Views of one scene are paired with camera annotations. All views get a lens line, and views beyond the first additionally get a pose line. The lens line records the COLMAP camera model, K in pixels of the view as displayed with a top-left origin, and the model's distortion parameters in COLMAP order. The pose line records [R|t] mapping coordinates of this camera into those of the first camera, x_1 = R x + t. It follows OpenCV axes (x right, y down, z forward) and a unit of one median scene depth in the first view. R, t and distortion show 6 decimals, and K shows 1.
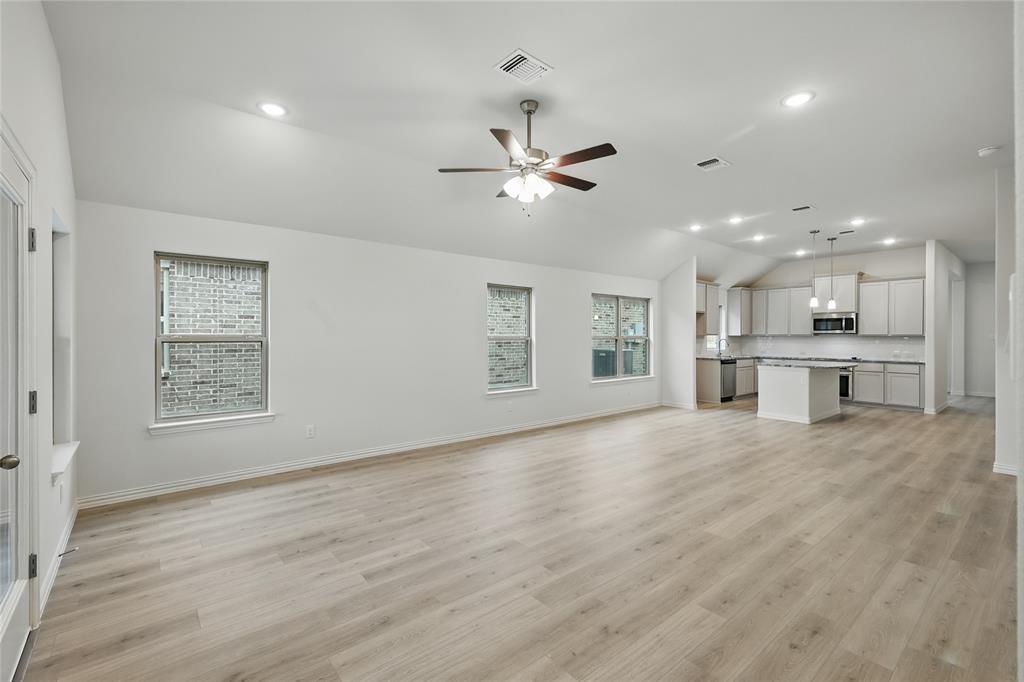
lens RADIAL K [[450.3, 0, 512.9], [0, 450.3, 335.2], [0, 0, 1]] dist [0.003437, 0.000338]
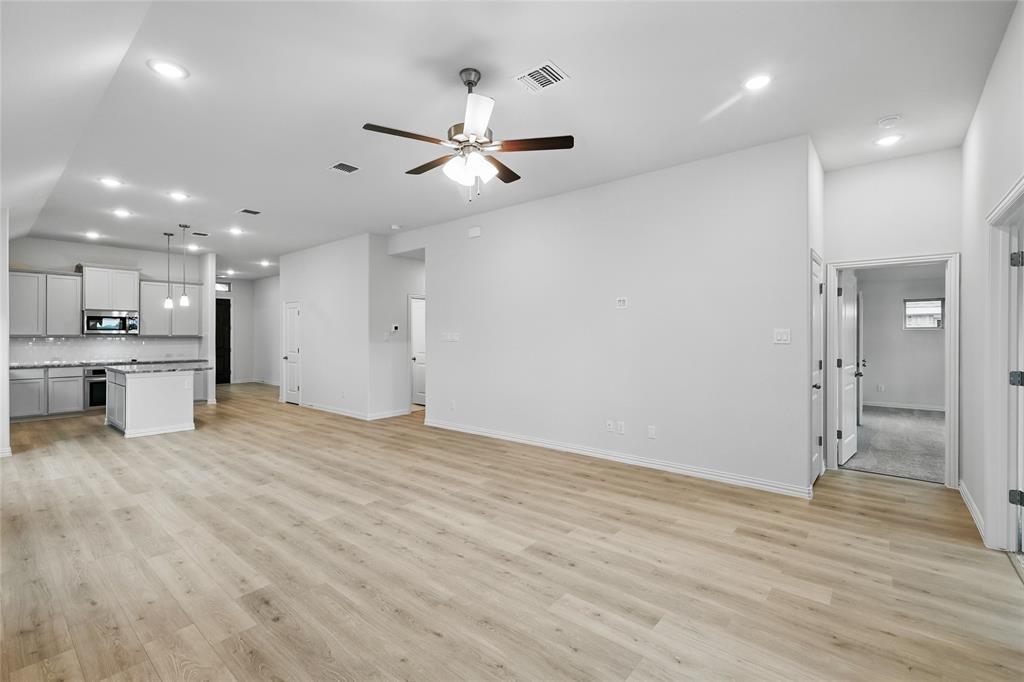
lens RADIAL K [[450.3, 0, 512.9], [0, 450.3, 335.2], [0, 0, 1]] dist [0.003437, 0.000338]
pose [[-0.178583, 0.001214, 0.983924, -0.386649], [-0.000530, 0.999999, -0.001330, -0.000603], [-0.983925, -0.000759, -0.178582, 0.491379]]
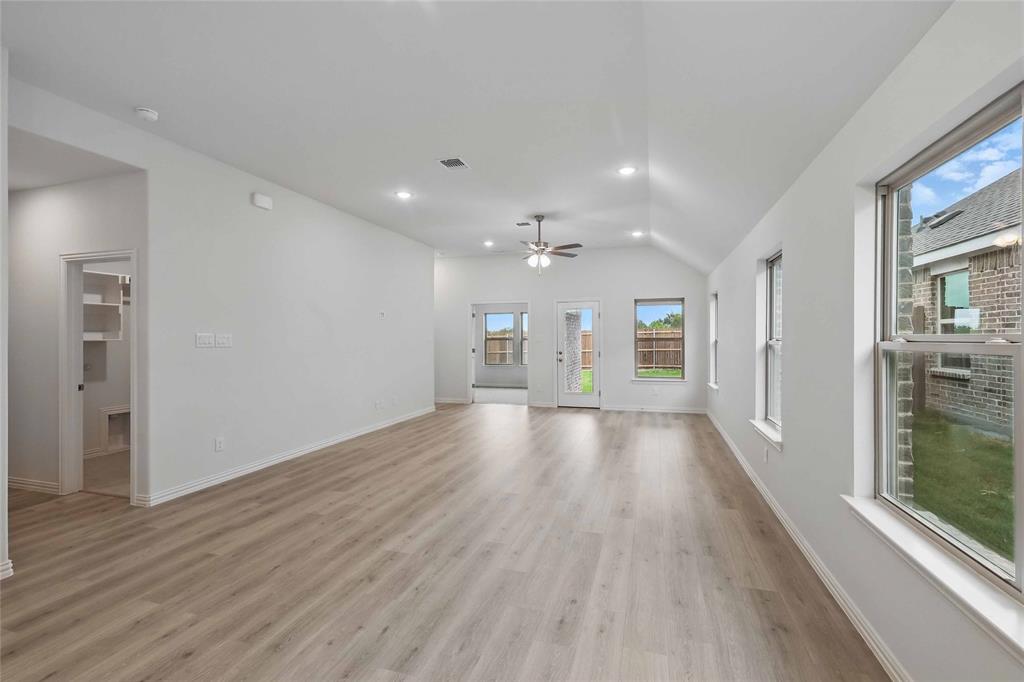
lens RADIAL K [[448.7, 0, 514.1], [0, 448.7, 338.2], [0, 0, 1]] dist [0.002911, -0.000097]
pose [[-0.839804, 0.001514, -0.542888, 0.527907], [0.002974, 0.999994, -0.001811, 0.001465], [0.542882, -0.003135, -0.839803, 1.156993]]
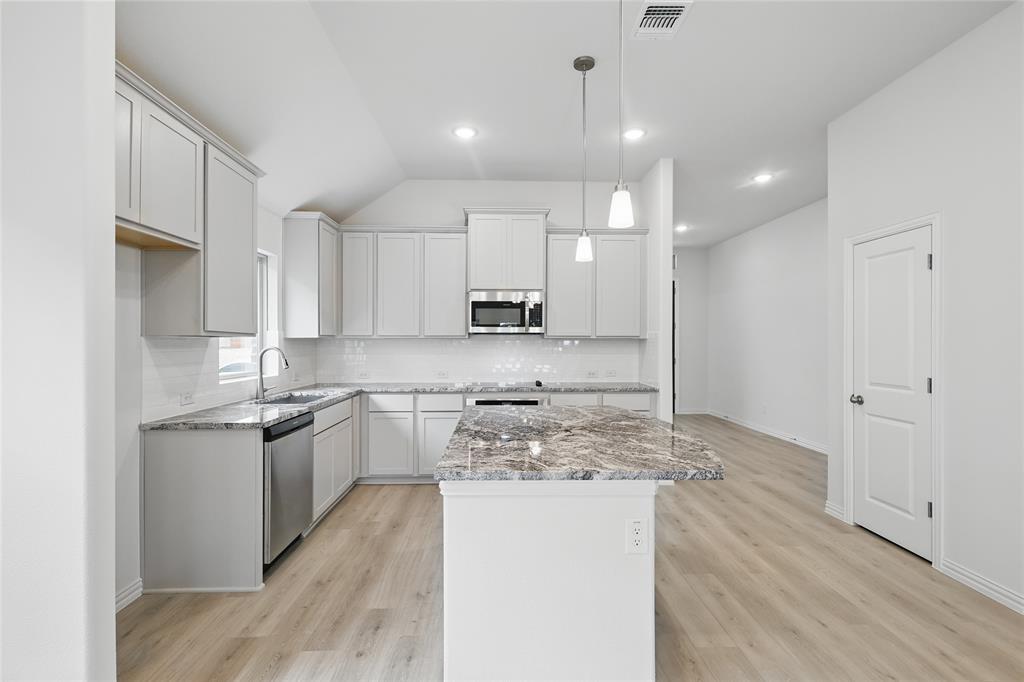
lens RADIAL K [[467.9, 0, 512.8], [0, 467.9, 339.4], [0, 0, 1]] dist [0.009306, -0.000402]
pose [[0.612869, -0.002634, 0.790180, 0.411637], [-0.000512, 0.999993, 0.003731, 0.001136], [-0.790185, -0.002691, 0.612863, 0.882438]]
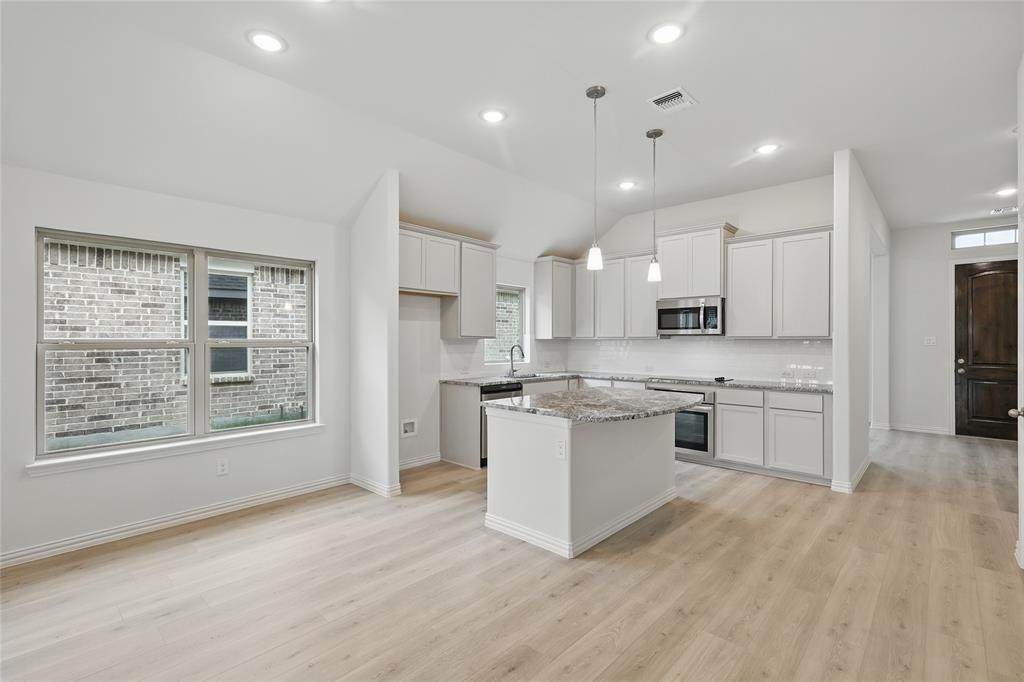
lens RADIAL K [[467.9, 0, 512.8], [0, 467.9, 339.4], [0, 0, 1]] dist [0.009306, -0.000402]
pose [[0.991315, -0.003330, 0.131464, 0.533672], [0.003234, 0.999994, 0.000945, 0.001043], [-0.131467, -0.000511, 0.991320, 0.573493]]
